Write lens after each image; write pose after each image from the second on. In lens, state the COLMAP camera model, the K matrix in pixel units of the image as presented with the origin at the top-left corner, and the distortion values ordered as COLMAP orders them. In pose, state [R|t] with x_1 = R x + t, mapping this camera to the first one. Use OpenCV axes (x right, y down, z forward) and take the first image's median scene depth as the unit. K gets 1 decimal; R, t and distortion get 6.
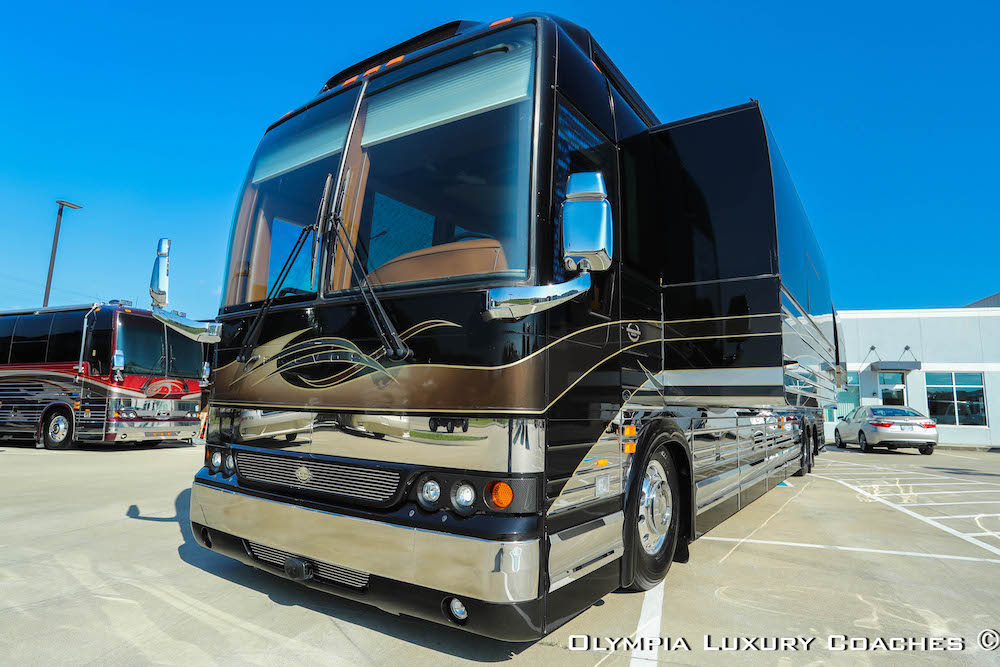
lens RADIAL K [[582.7, 0, 500.6], [0, 582.7, 329.7], [0, 0, 1]] dist [-0.066565, 0.020683]
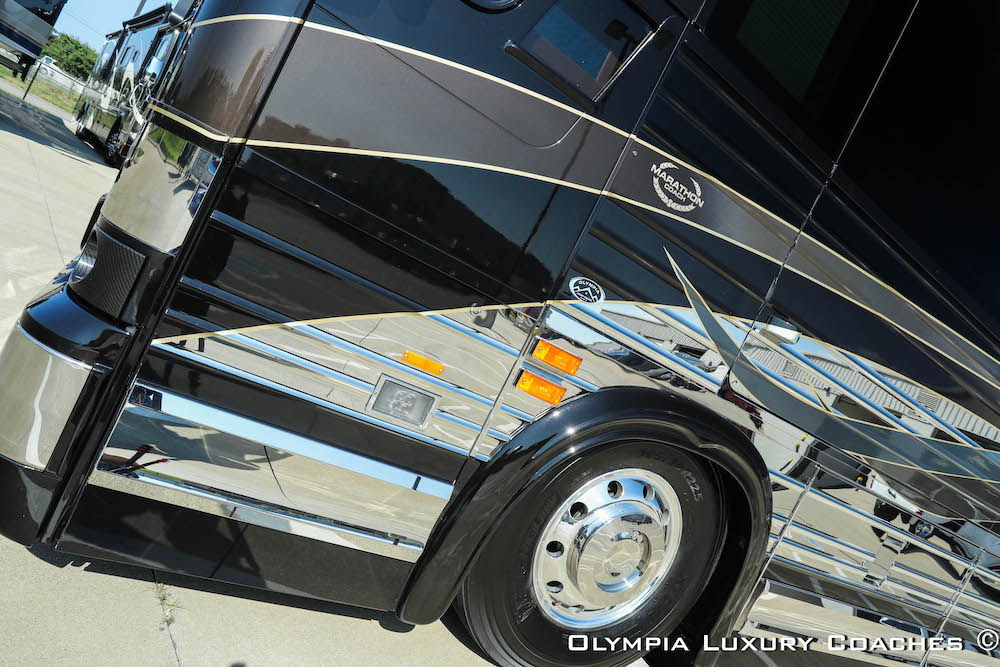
lens RADIAL K [[582.7, 0, 496.7], [0, 582.7, 327.1], [0, 0, 1]] dist [-0.066565, 0.020683]
pose [[0.784242, 0.392890, -0.480210, 0.413833], [-0.371094, 0.917291, 0.144451, 0.102061], [0.497245, 0.064918, 0.865178, 0.568043]]
